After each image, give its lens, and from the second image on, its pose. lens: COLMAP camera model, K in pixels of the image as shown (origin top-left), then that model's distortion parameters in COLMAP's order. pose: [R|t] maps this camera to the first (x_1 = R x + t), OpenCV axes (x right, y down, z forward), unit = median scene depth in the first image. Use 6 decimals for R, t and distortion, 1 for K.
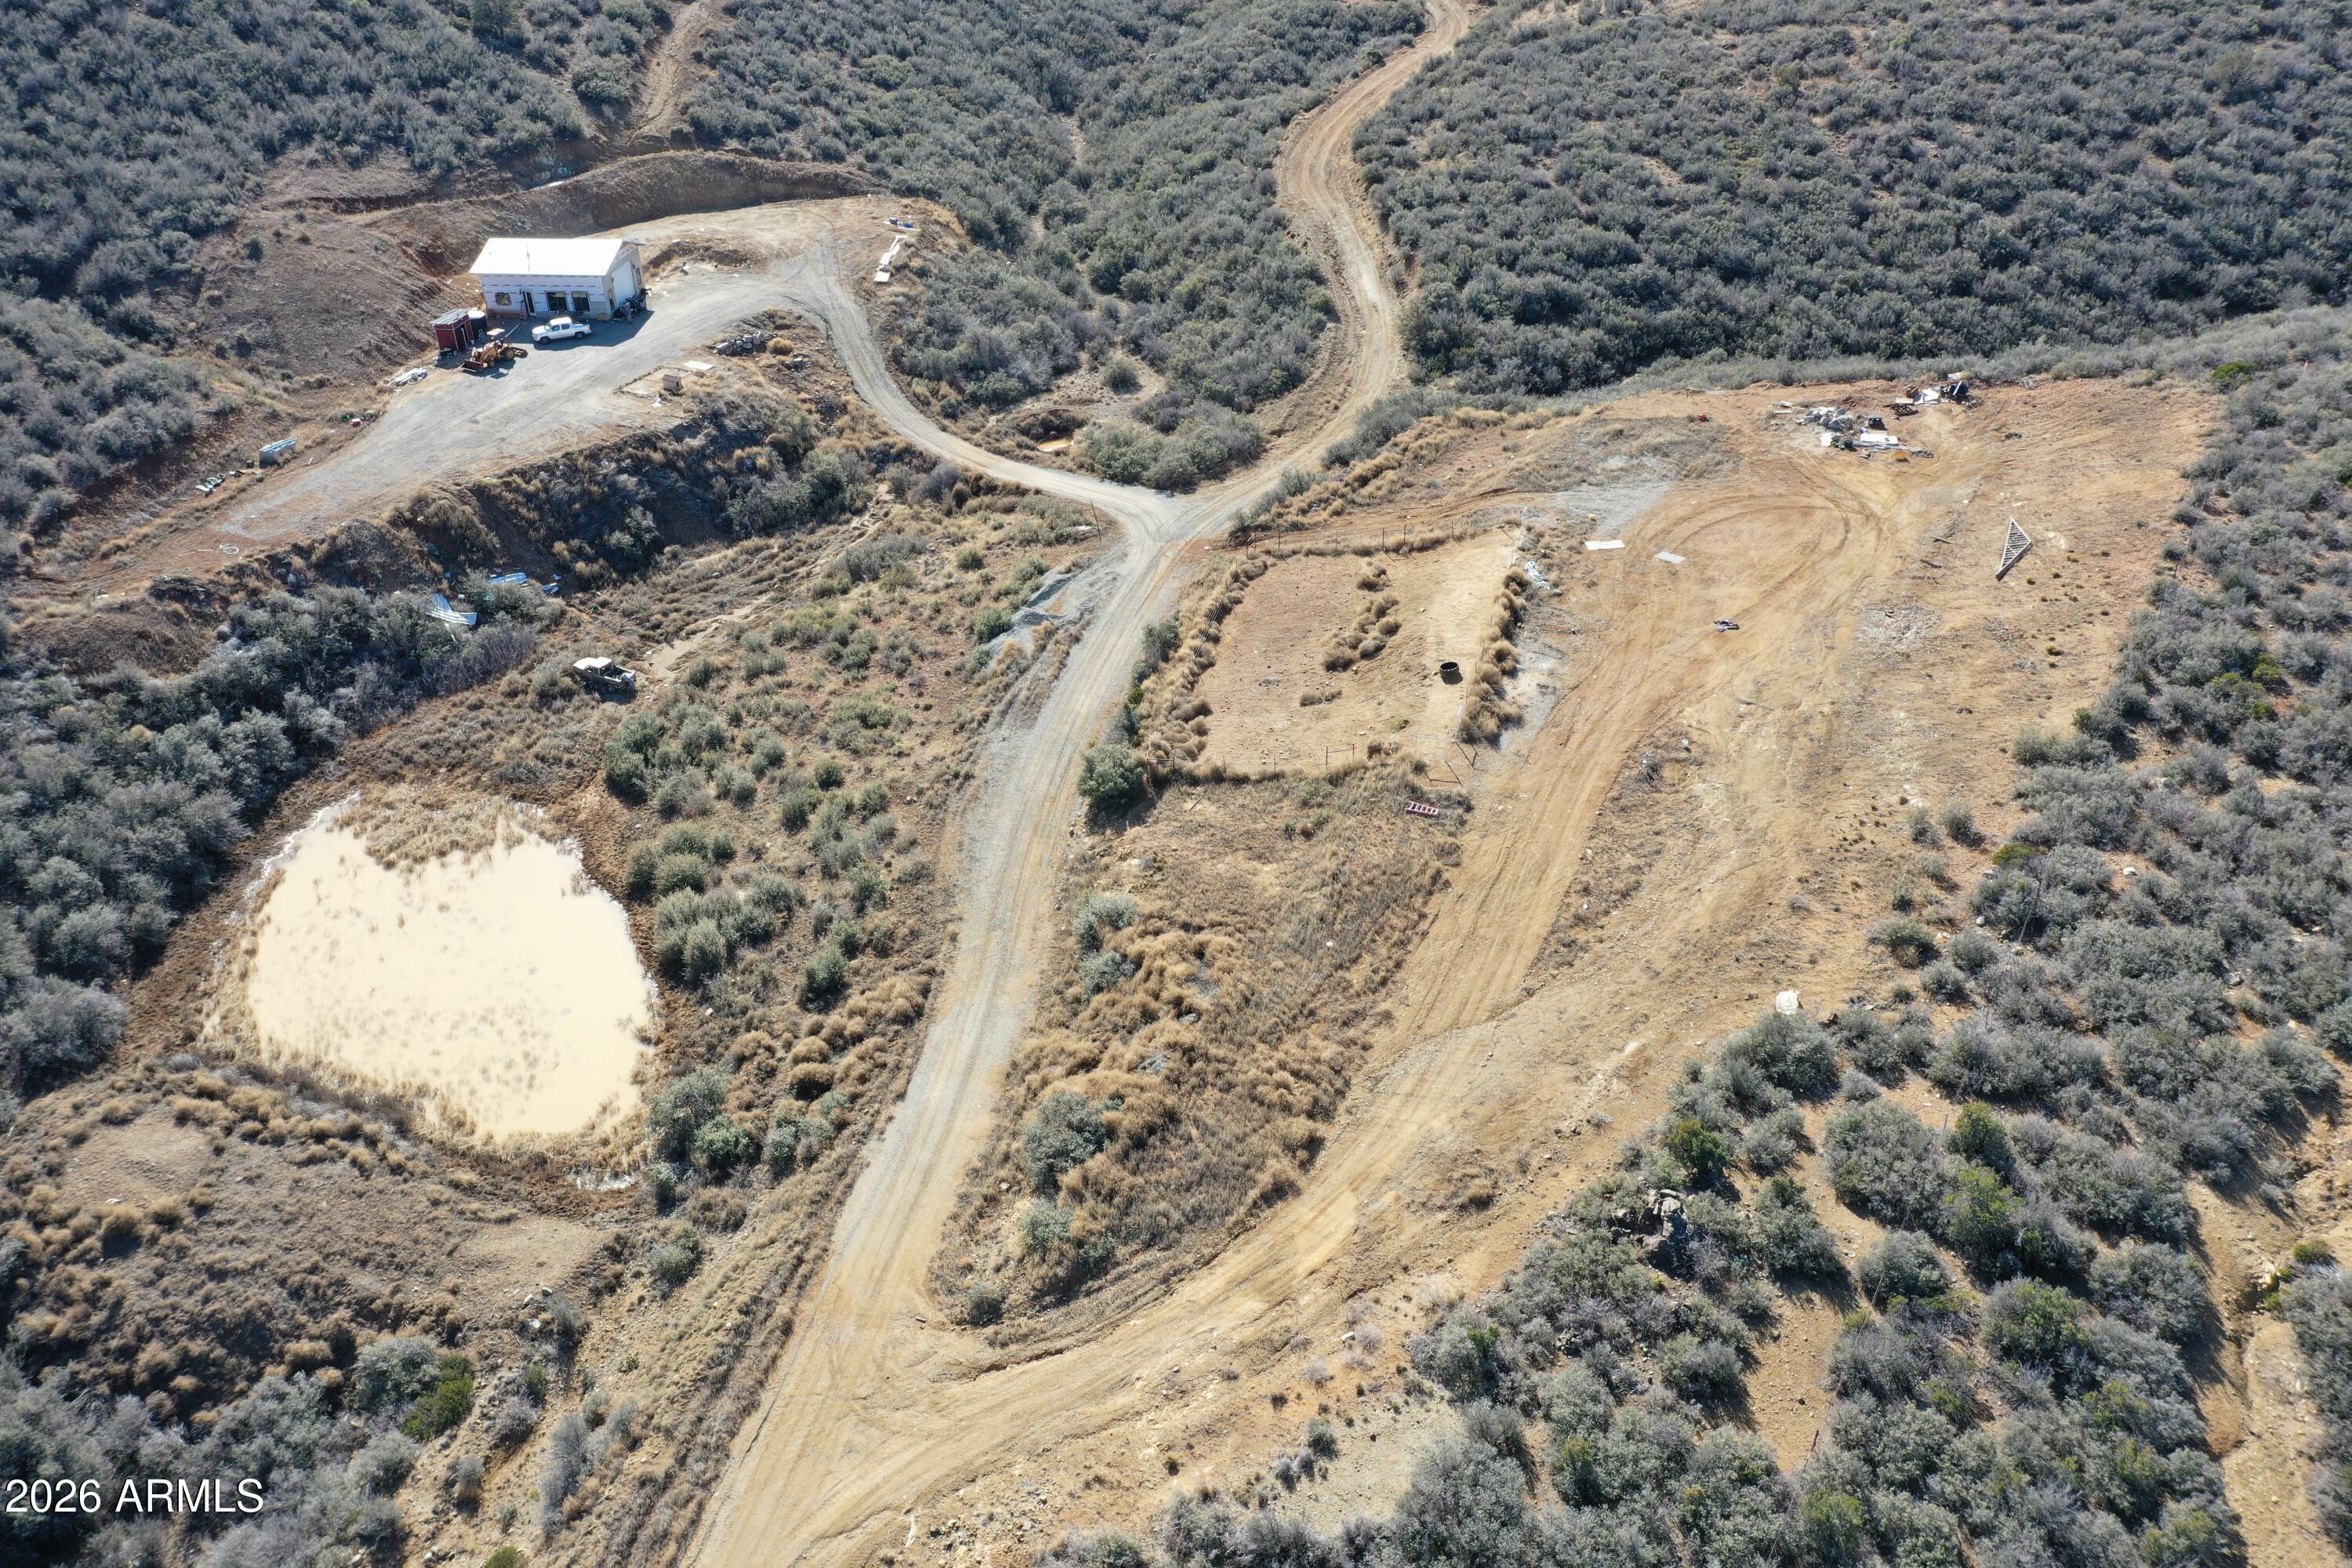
lens RADIAL K [[1846.2, 0, 1172.2], [0, 1846.2, 783.3], [0, 0, 1]] dist [-0.006048, 0.002998]
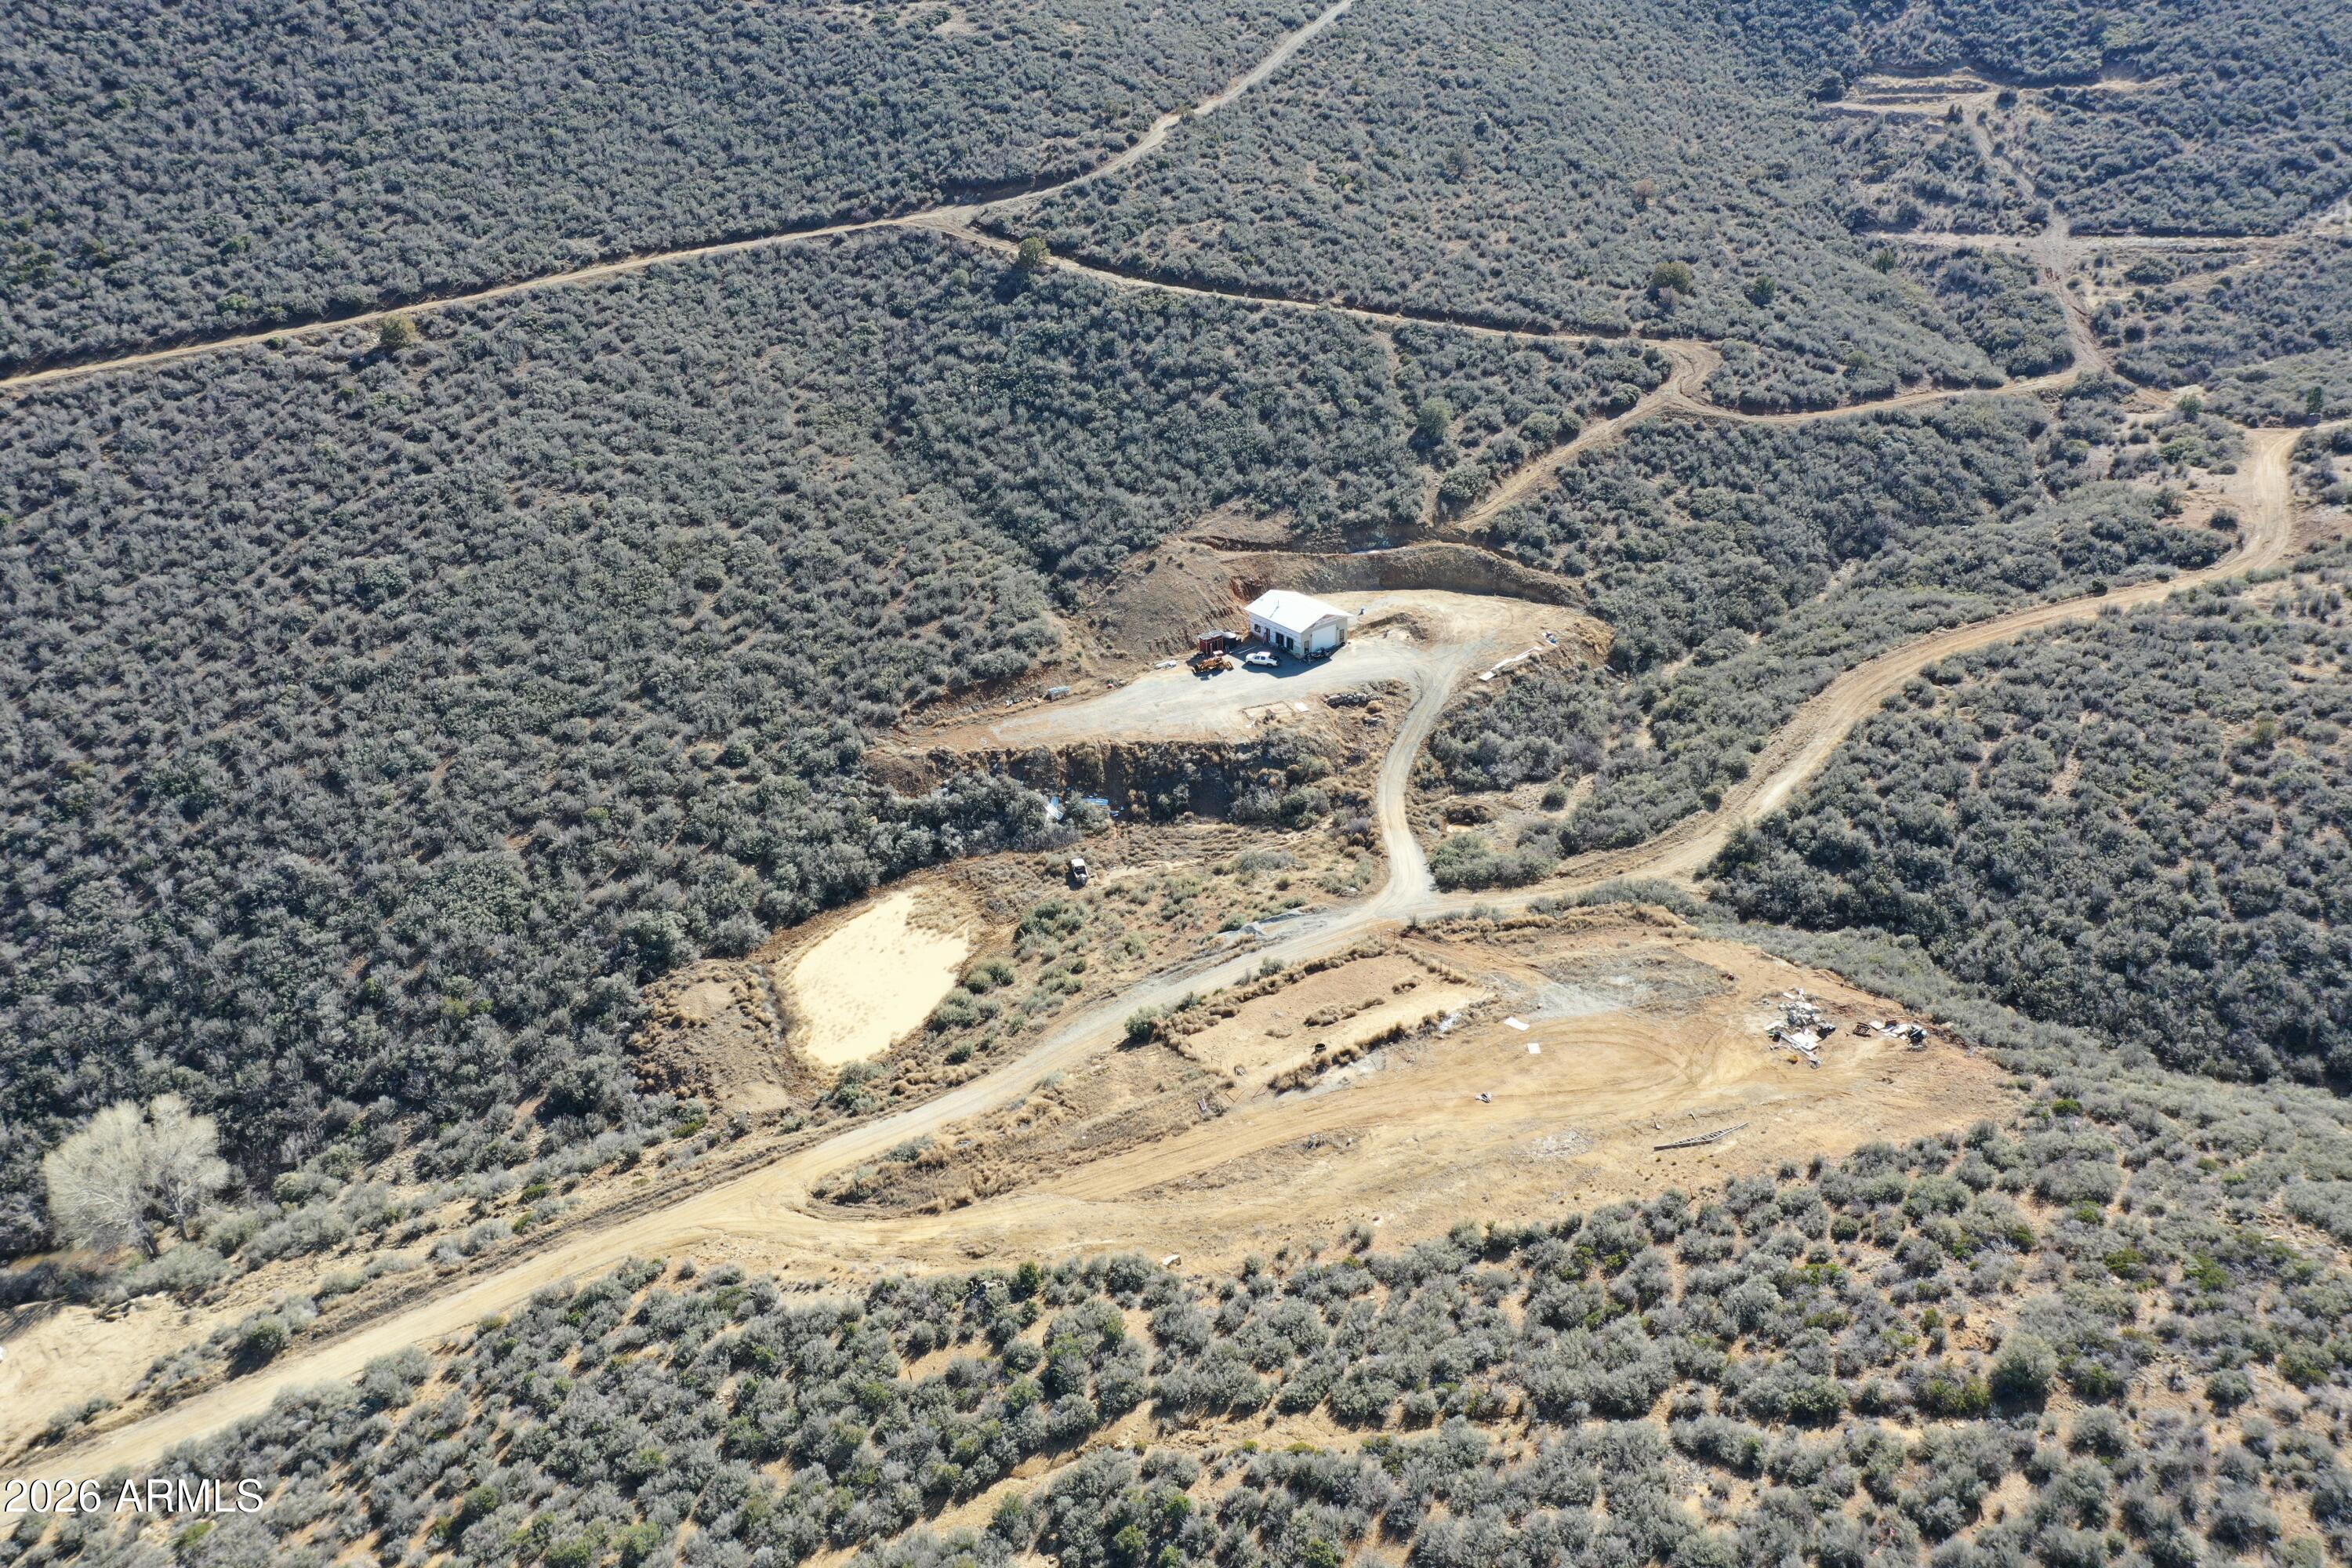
lens RADIAL K [[1846.2, 0, 1170.0], [0, 1846.2, 766.0], [0, 0, 1]] dist [-0.006048, 0.002998]
pose [[0.696505, 0.312586, -0.645887, 0.831022], [-0.359196, 0.931114, 0.063279, -0.280893], [0.621175, 0.187926, 0.760806, -0.318893]]
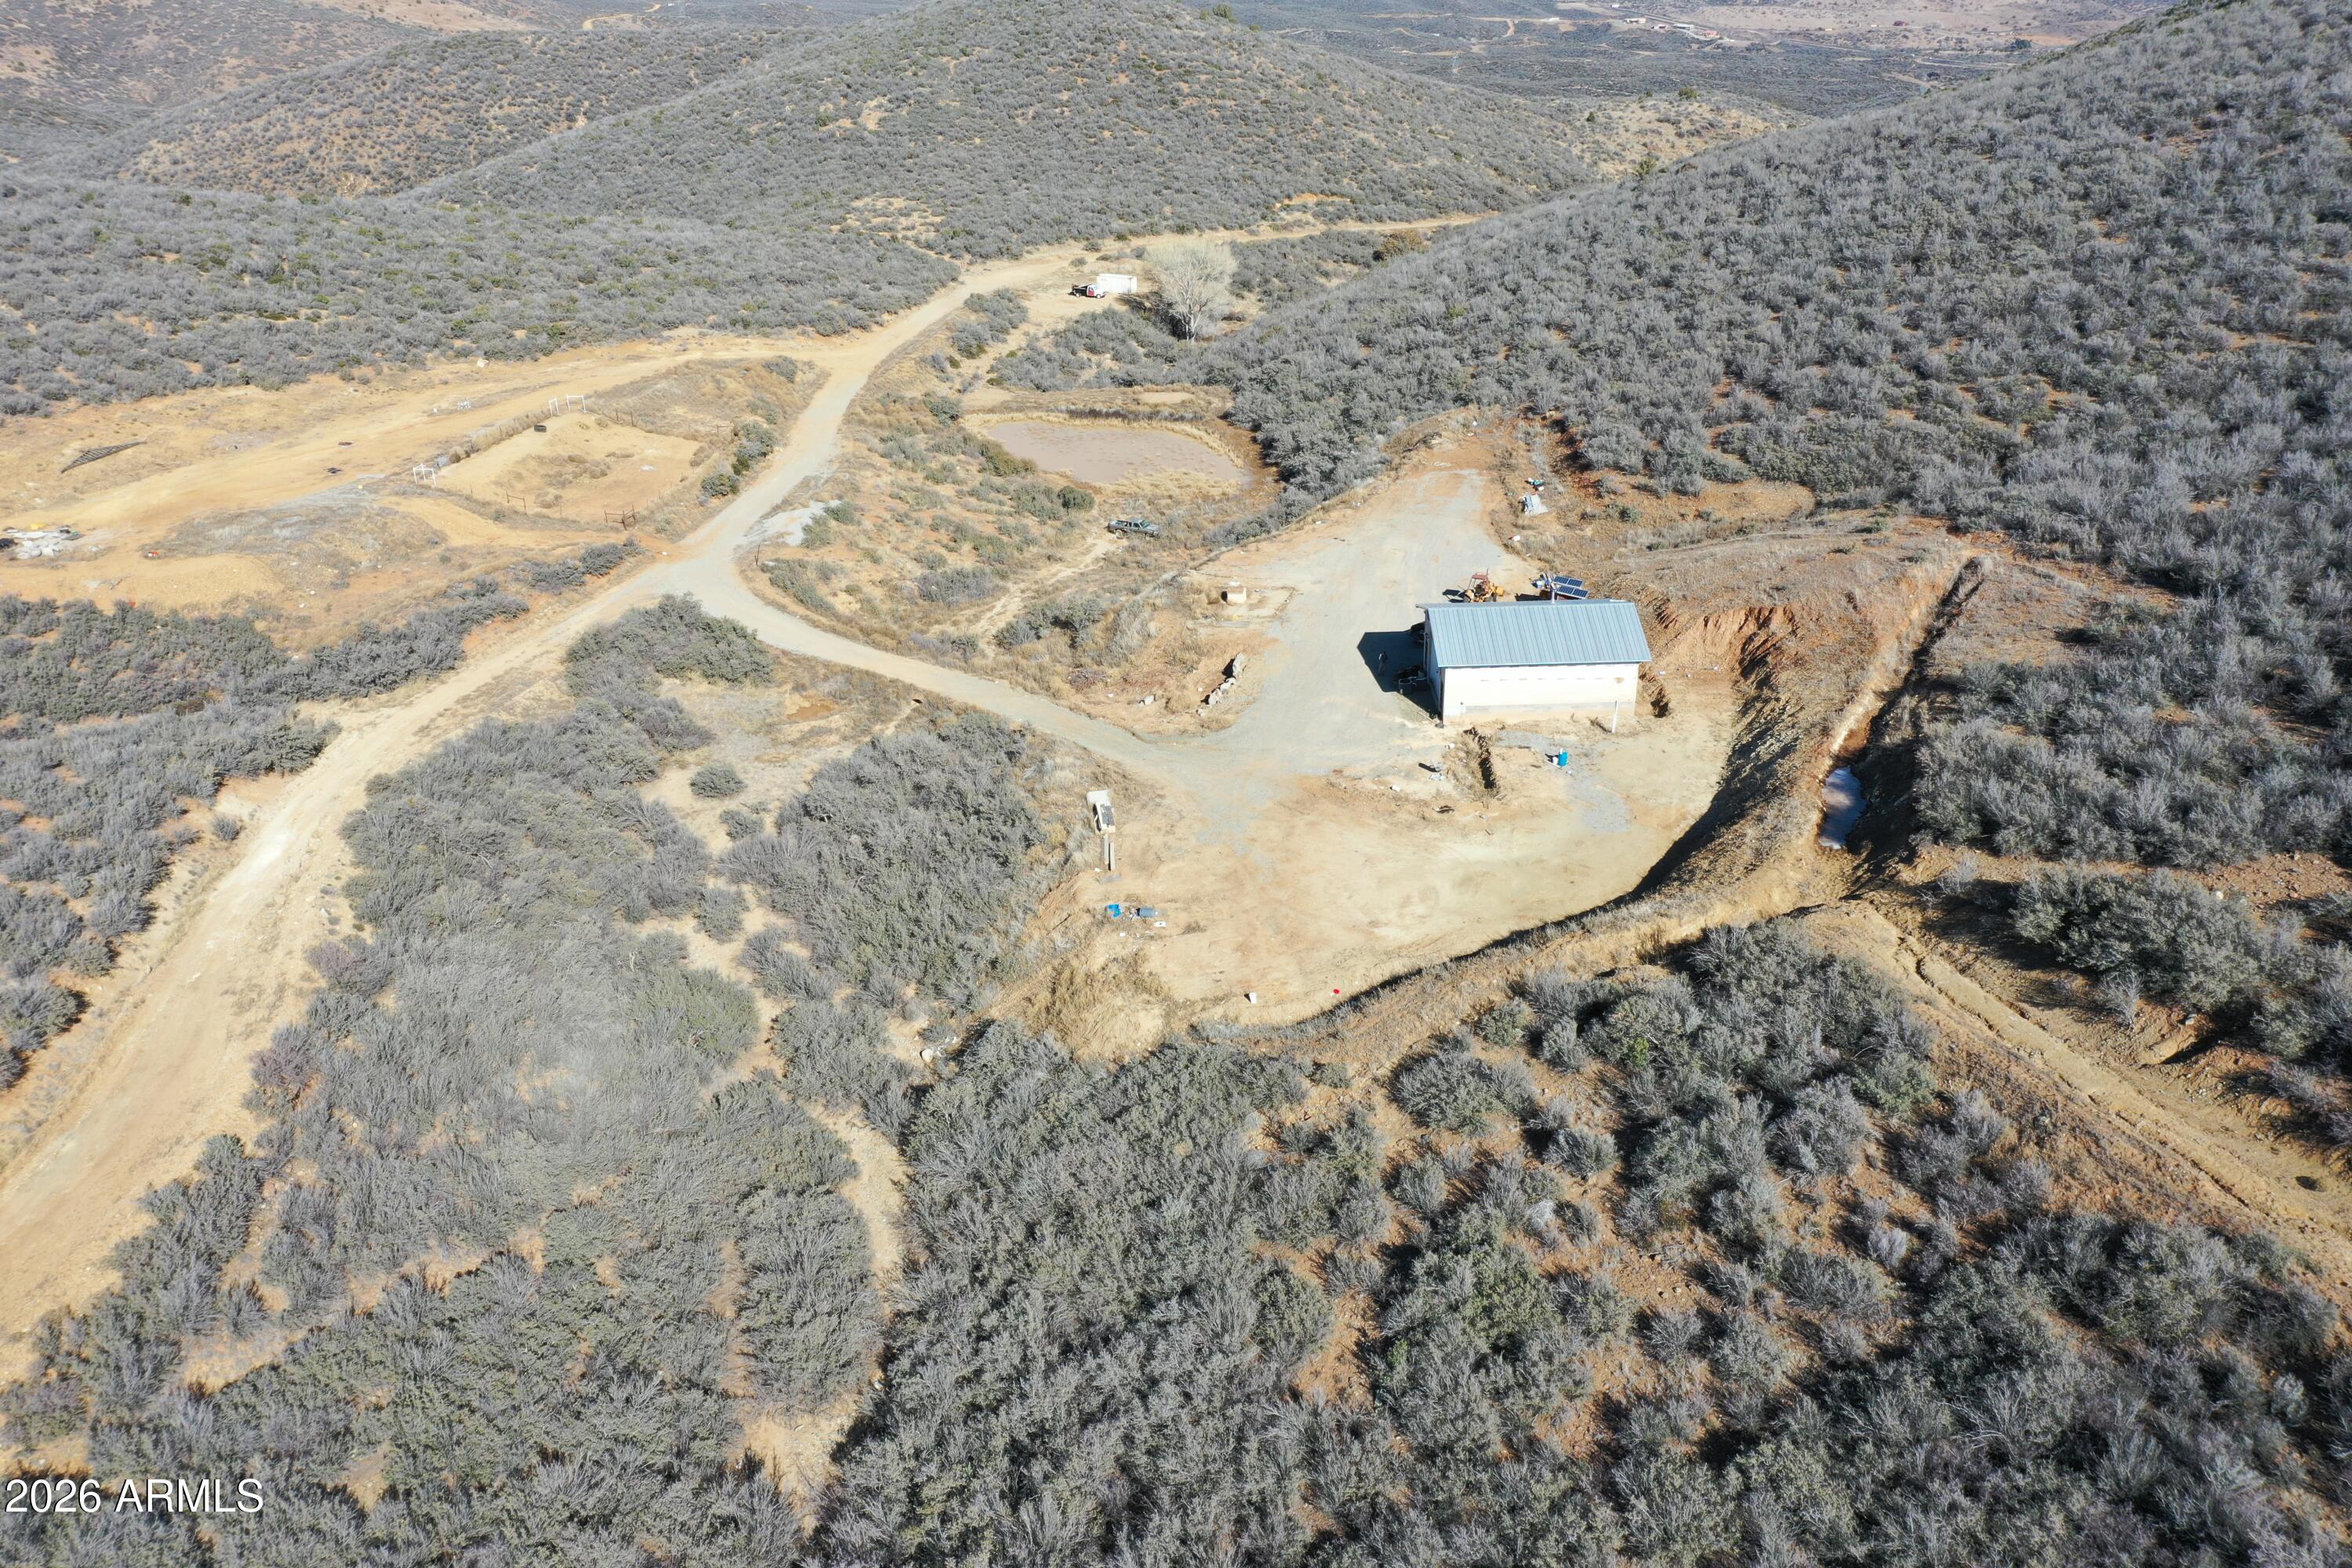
lens RADIAL K [[1846.2, 0, 1175.3], [0, 1846.2, 780.3], [0, 0, 1]] dist [-0.006048, 0.002998]
pose [[-0.988241, 0.104632, -0.111494, -0.154904], [-0.039717, 0.528500, 0.848004, -1.042534], [0.147653, 0.842460, -0.518130, 1.739641]]
